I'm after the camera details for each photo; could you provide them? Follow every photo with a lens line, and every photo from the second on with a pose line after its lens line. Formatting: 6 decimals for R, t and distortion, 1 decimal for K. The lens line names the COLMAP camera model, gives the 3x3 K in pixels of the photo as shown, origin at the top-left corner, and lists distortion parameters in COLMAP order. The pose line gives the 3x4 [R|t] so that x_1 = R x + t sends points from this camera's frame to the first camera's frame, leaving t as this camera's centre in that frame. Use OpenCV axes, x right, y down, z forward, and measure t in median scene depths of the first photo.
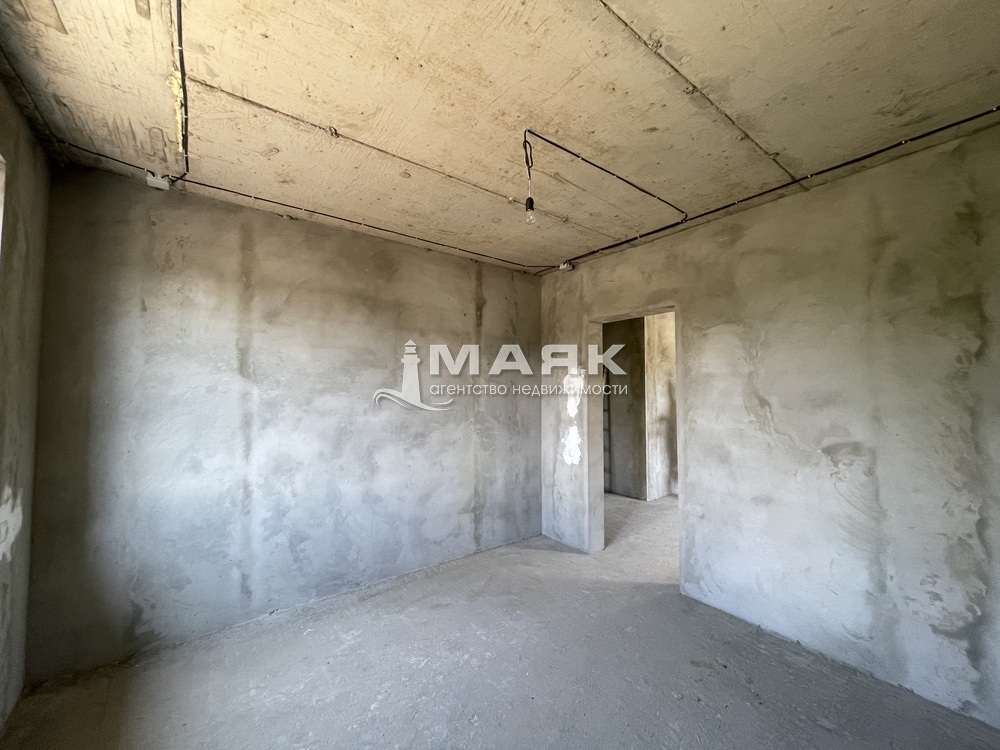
lens RADIAL K [[403.4, 0, 509.3], [0, 403.4, 370.8], [0, 0, 1]] dist [0.001518, 0.000148]
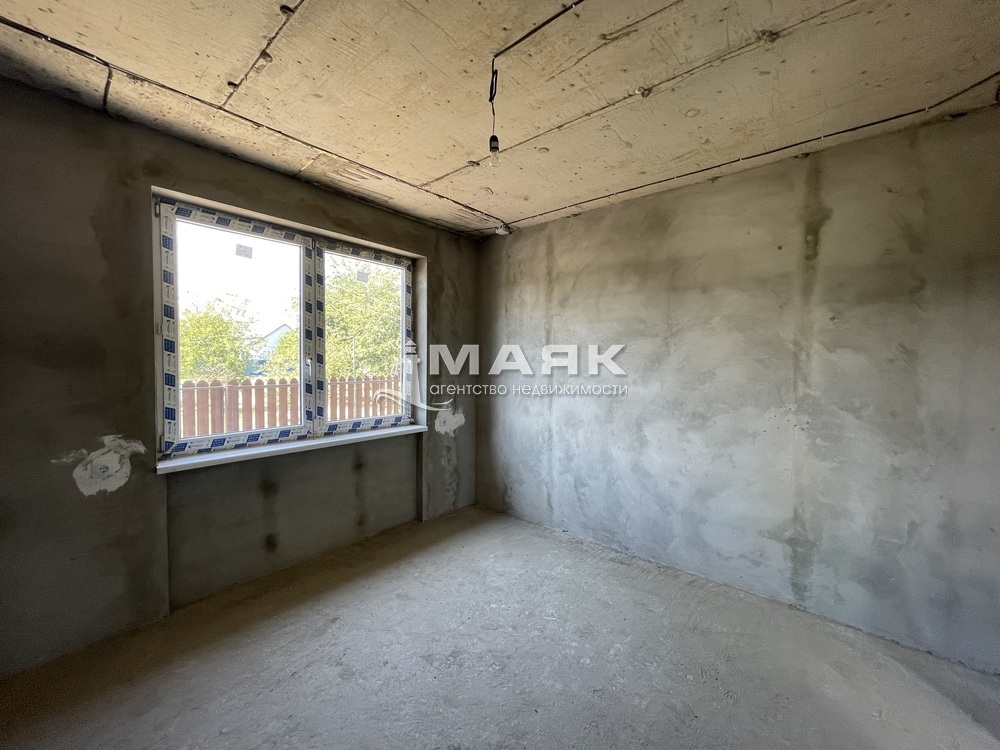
lens RADIAL K [[403.4, 0, 497.9], [0, 403.4, 370.2], [0, 0, 1]] dist [0.001518, 0.000148]
pose [[0.190060, 0.023970, -0.981480, 0.544475], [0.036348, 0.998845, 0.031433, 0.028551], [0.981099, -0.041649, 0.188969, 0.485743]]
